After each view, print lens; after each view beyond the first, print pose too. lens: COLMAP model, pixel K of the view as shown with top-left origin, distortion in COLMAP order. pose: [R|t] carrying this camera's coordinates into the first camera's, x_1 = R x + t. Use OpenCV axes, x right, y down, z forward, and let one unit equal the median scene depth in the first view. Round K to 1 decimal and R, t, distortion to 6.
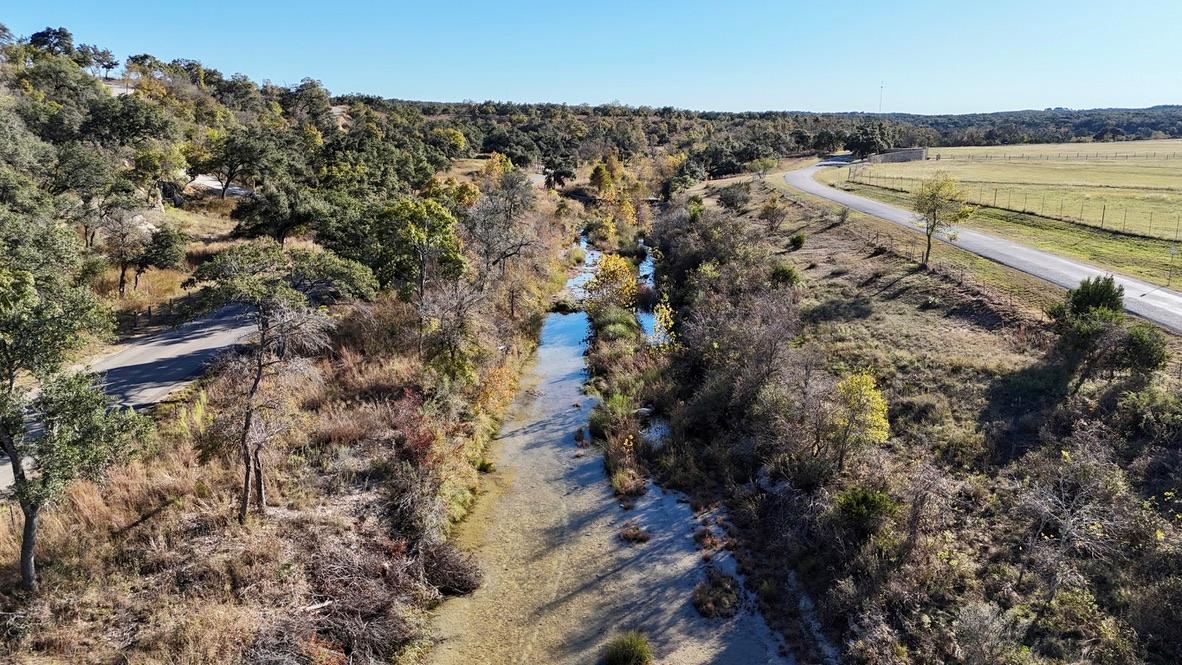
lens RADIAL K [[875.5, 0, 584.2], [0, 875.5, 330.1], [0, 0, 1]] dist [0.074861, -0.082878]
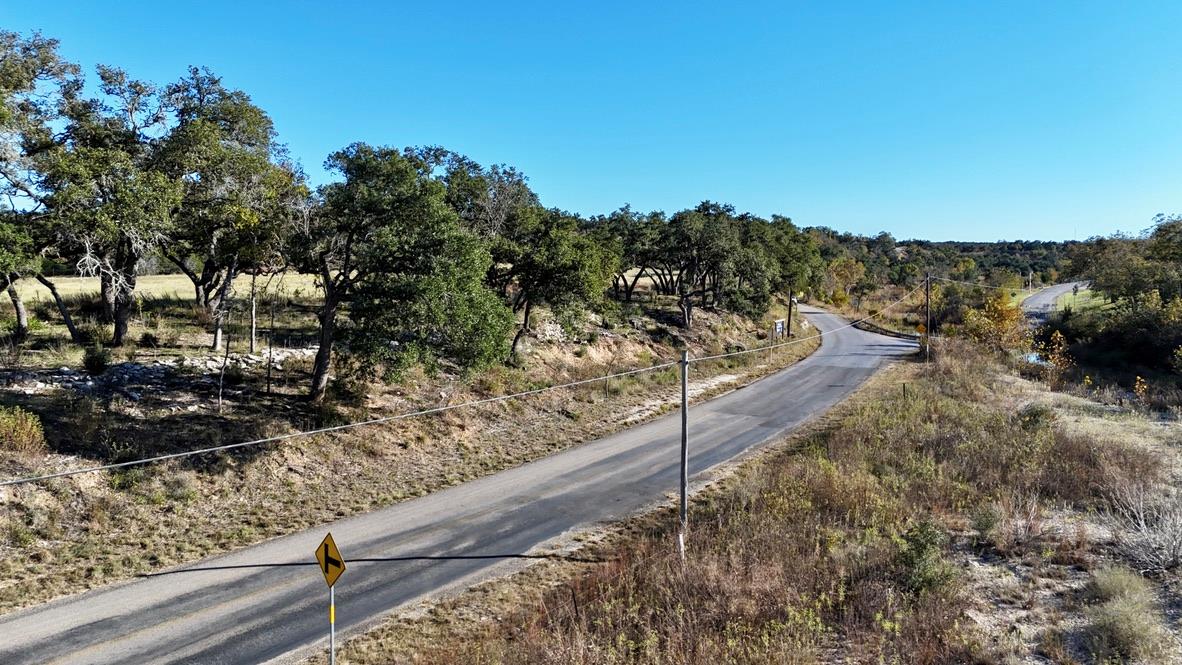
lens RADIAL K [[875.5, 0, 584.2], [0, 875.5, 330.1], [0, 0, 1]] dist [0.074861, -0.082878]
pose [[0.818352, 0.038796, -0.573407, 0.205067], [-0.127103, 0.985231, -0.114738, 0.176295], [0.560487, 0.166778, 0.811196, -0.692244]]
